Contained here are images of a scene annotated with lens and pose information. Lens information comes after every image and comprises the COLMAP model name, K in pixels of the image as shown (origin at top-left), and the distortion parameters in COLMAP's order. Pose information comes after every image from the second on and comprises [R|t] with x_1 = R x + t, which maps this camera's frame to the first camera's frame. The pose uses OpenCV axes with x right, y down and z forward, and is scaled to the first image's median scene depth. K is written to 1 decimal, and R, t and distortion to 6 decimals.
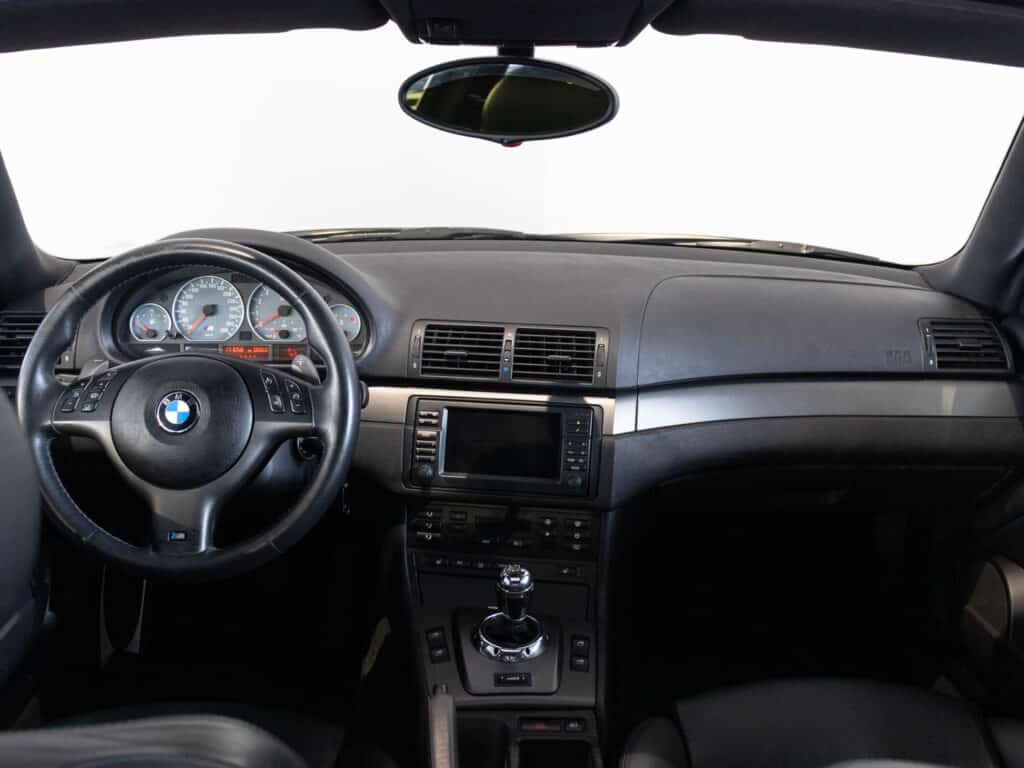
lens RADIAL K [[1147.2, 0, 503.6], [0, 1147.2, 364.2], [0, 0, 1]] dist [-0.004504, 0.000000]
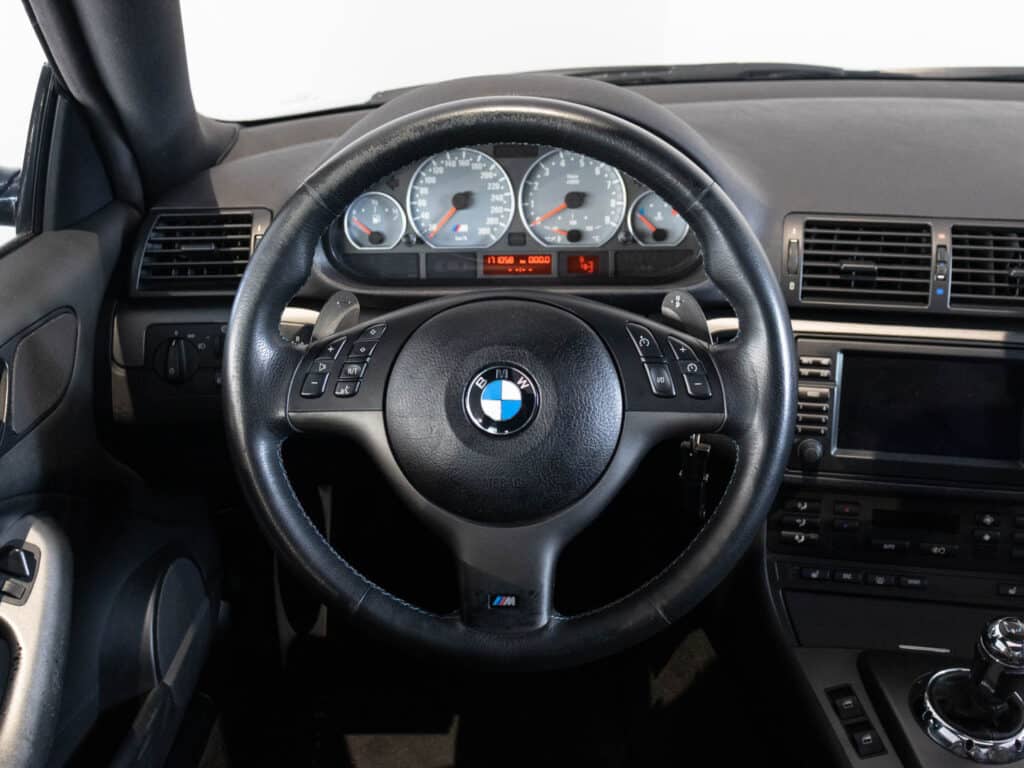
lens RADIAL K [[1147.2, 0, 509.1], [0, 1147.2, 382.0], [0, 0, 1]] dist [-0.004504, 0.000000]
pose [[0.999100, -0.007373, -0.041776, -0.212075], [0.013863, 0.987458, 0.157270, -0.049847], [0.040092, -0.157708, 0.986672, 0.348436]]
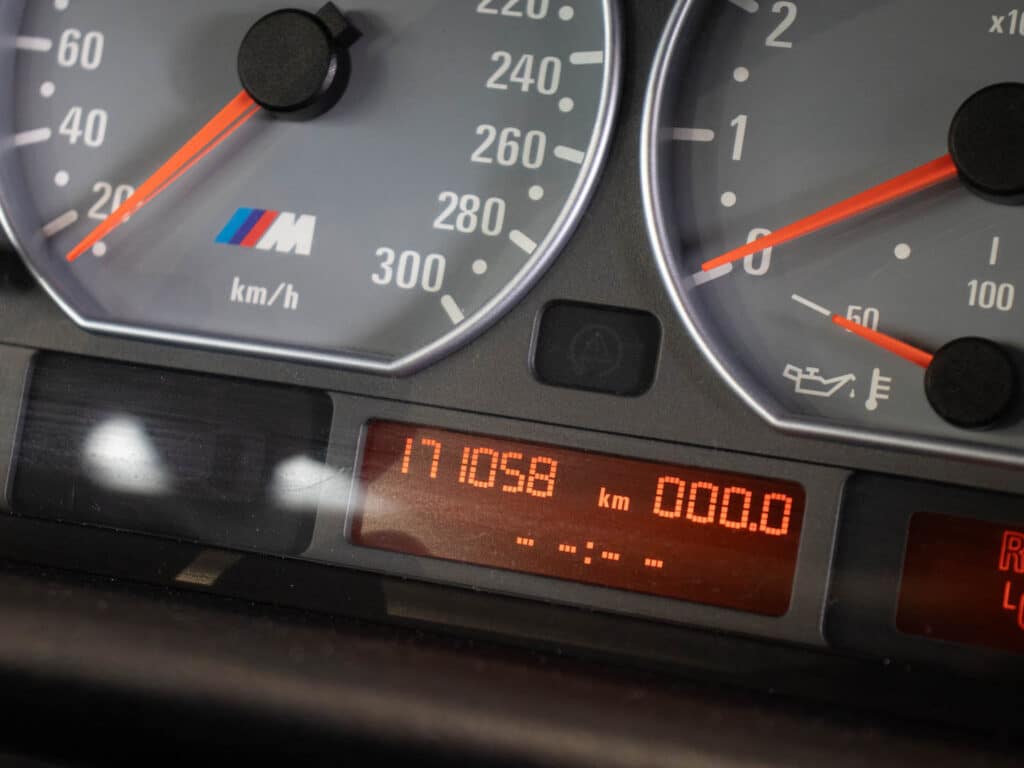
lens RADIAL K [[2344.1, 0, 513.2], [0, 2344.1, 384.1], [0, 0, 1]] dist [-0.028125, 0.000000]
pose [[0.947711, 0.135219, -0.289068, -0.180175], [-0.139796, 0.990168, 0.004857, -0.022641], [0.286882, 0.035807, 0.957296, 0.839129]]
